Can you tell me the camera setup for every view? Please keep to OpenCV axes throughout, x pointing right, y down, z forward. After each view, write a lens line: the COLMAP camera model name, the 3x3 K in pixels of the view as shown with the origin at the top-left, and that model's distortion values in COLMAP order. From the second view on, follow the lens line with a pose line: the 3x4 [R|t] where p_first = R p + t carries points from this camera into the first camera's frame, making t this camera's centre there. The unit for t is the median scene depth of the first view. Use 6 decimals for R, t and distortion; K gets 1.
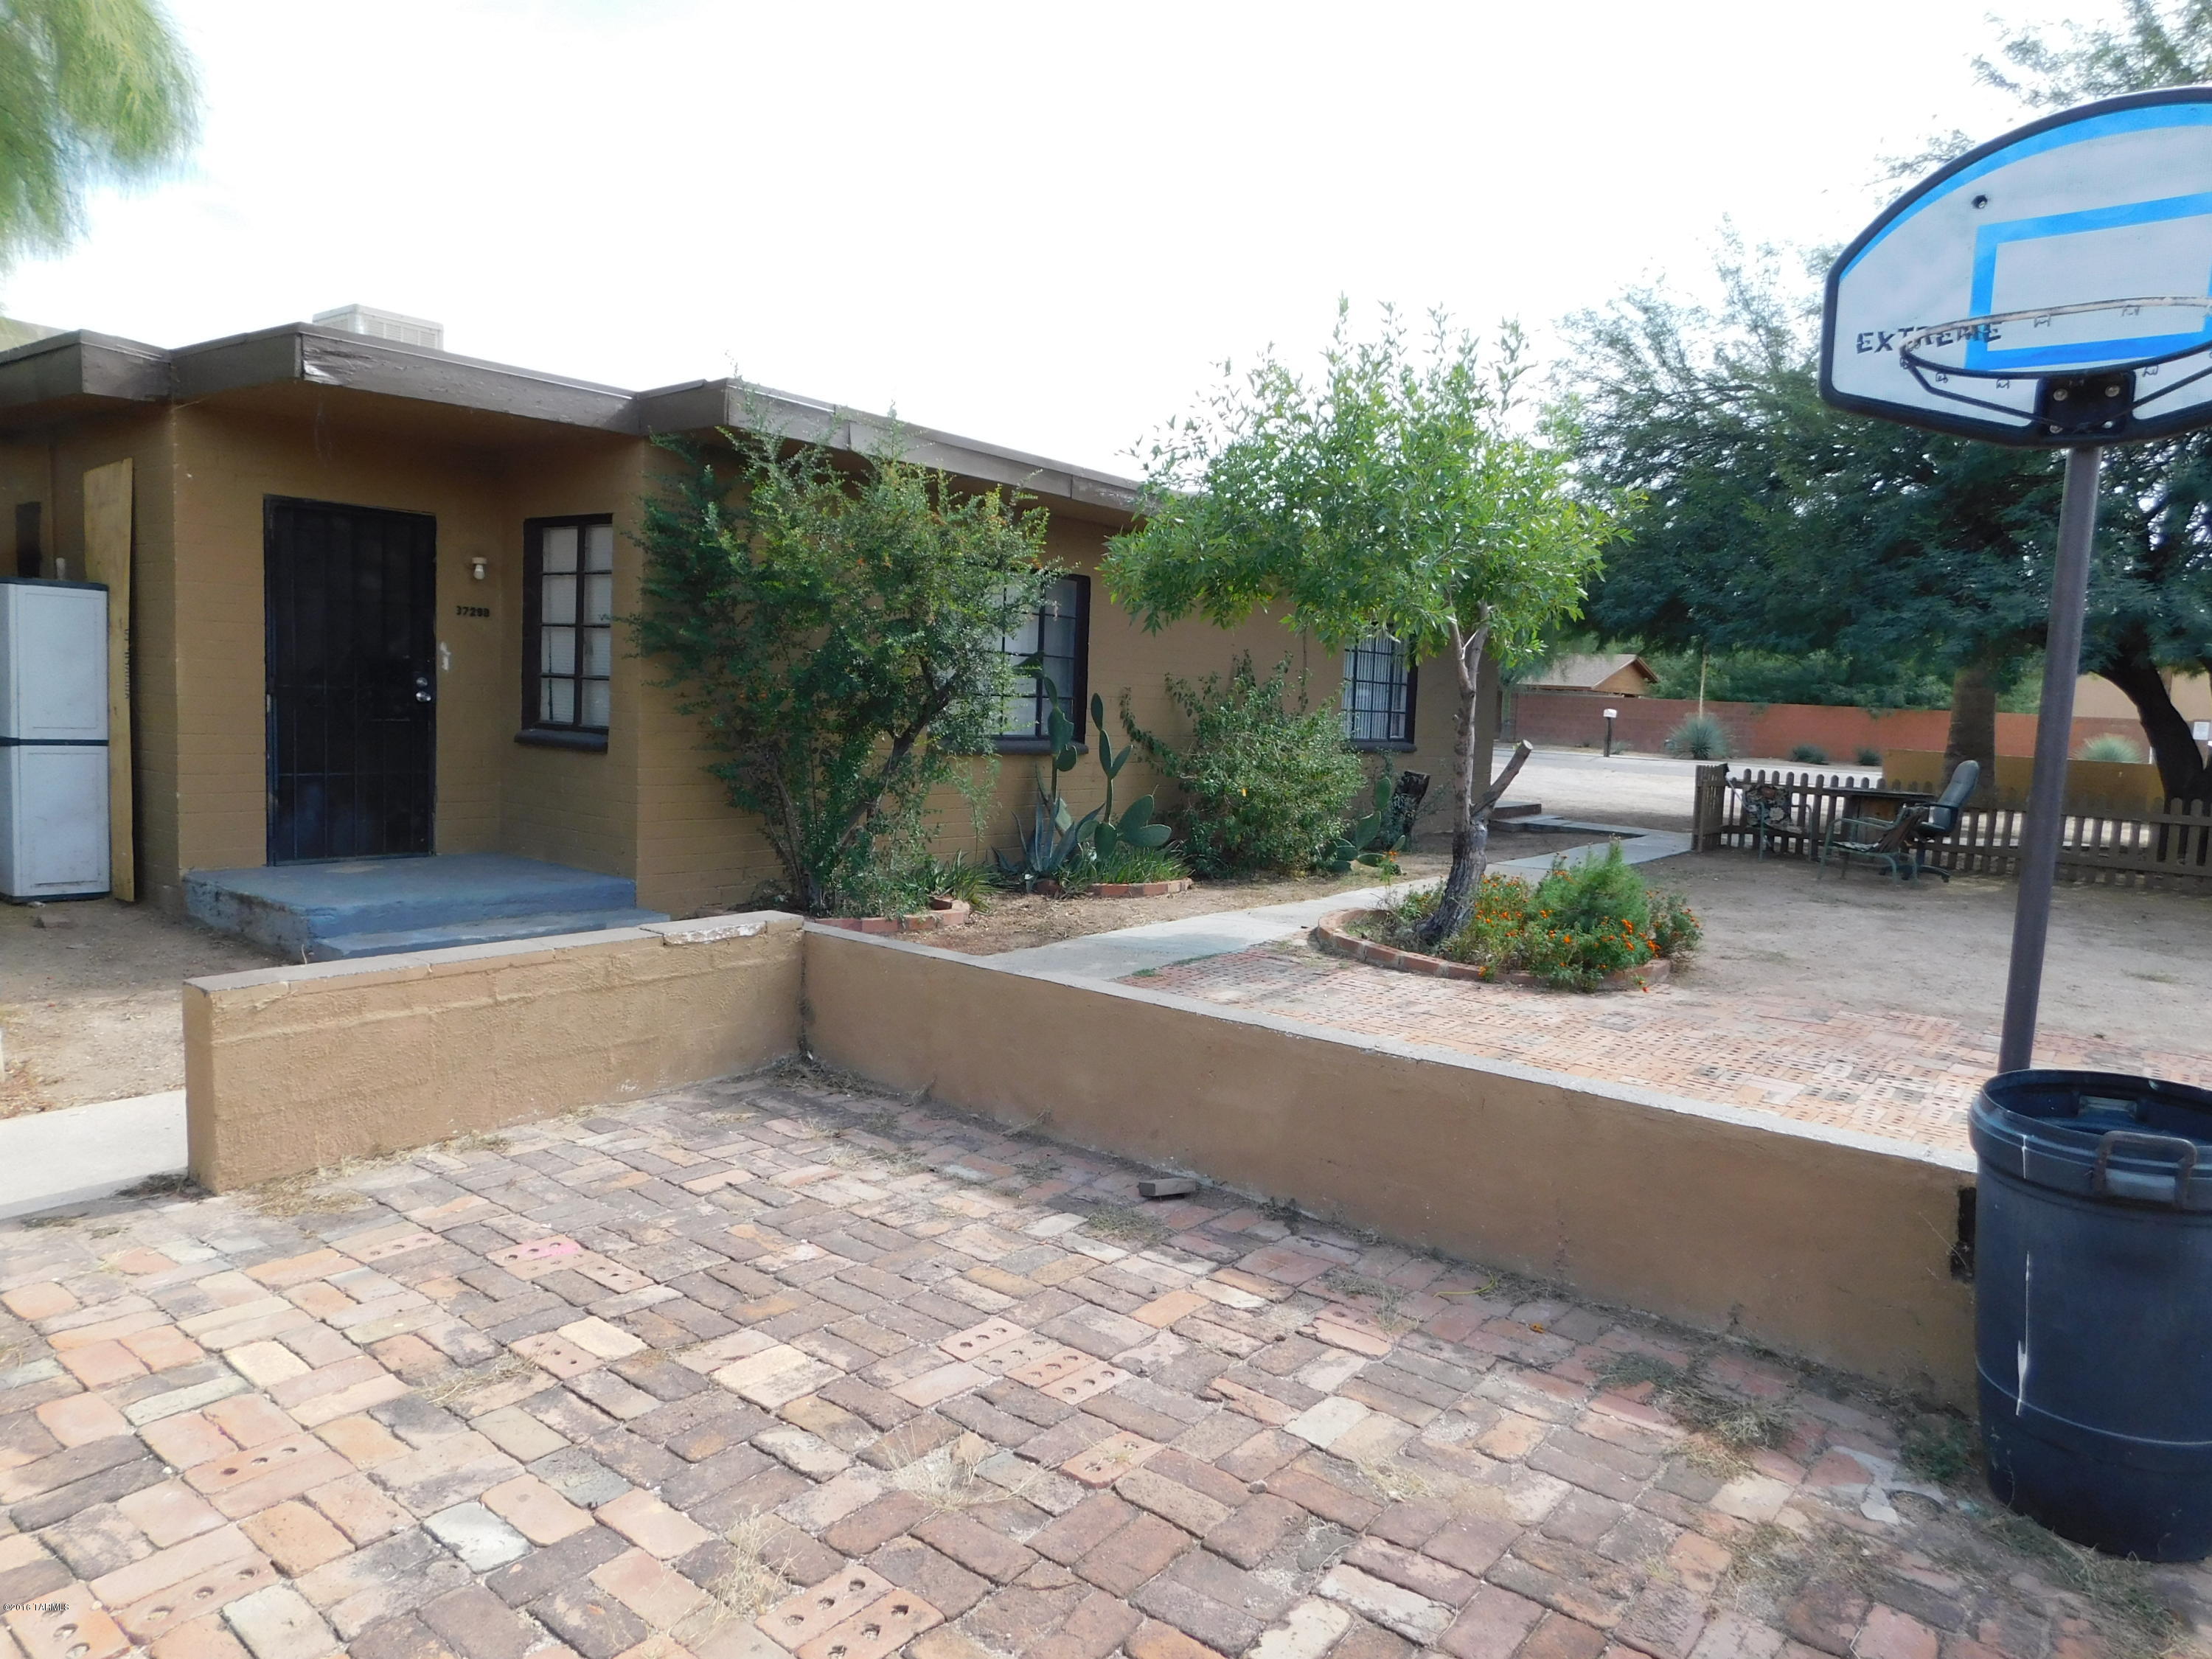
lens RADIAL K [[1451.5, 0, 1102.3], [0, 1451.5, 818.0], [0, 0, 1]] dist [-0.068209, 0.049908]
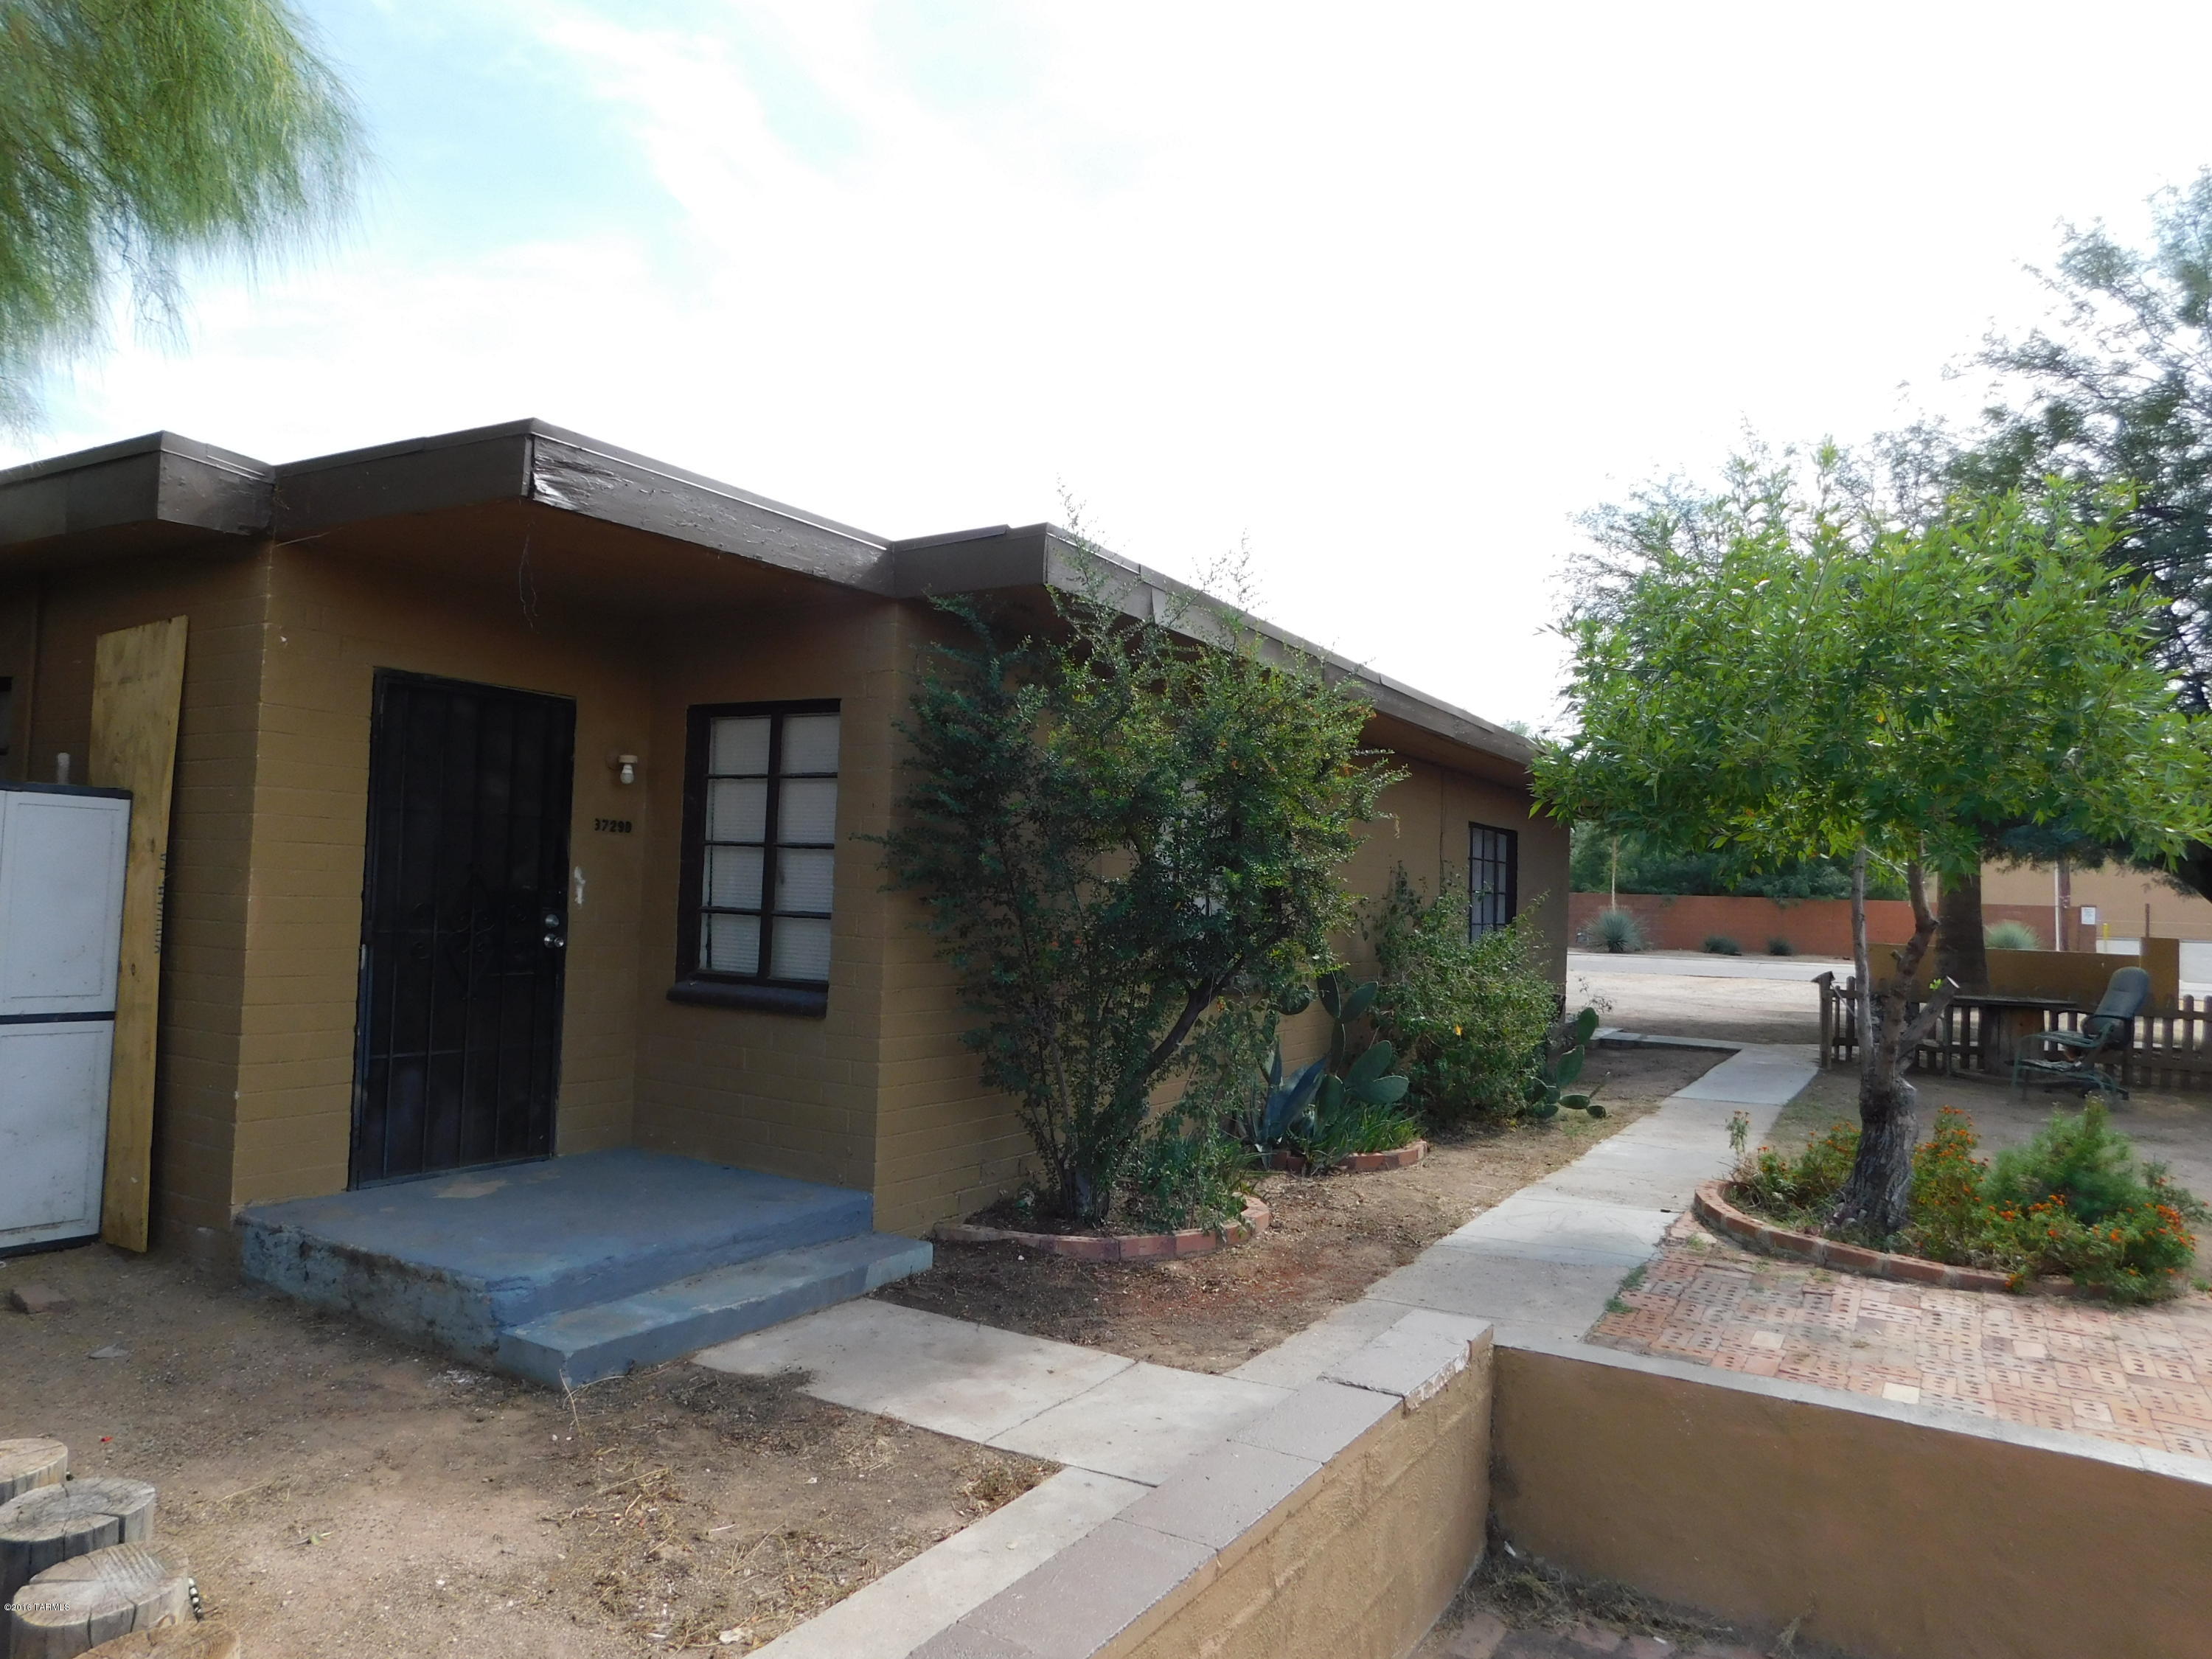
lens RADIAL K [[1451.5, 0, 1090.8], [0, 1451.5, 823.3], [0, 0, 1]] dist [-0.068209, 0.049908]
pose [[0.993699, -0.004941, 0.111971, -0.301066], [0.019388, 0.991546, -0.128301, -0.047606], [-0.110390, 0.129663, 0.985394, 0.248989]]
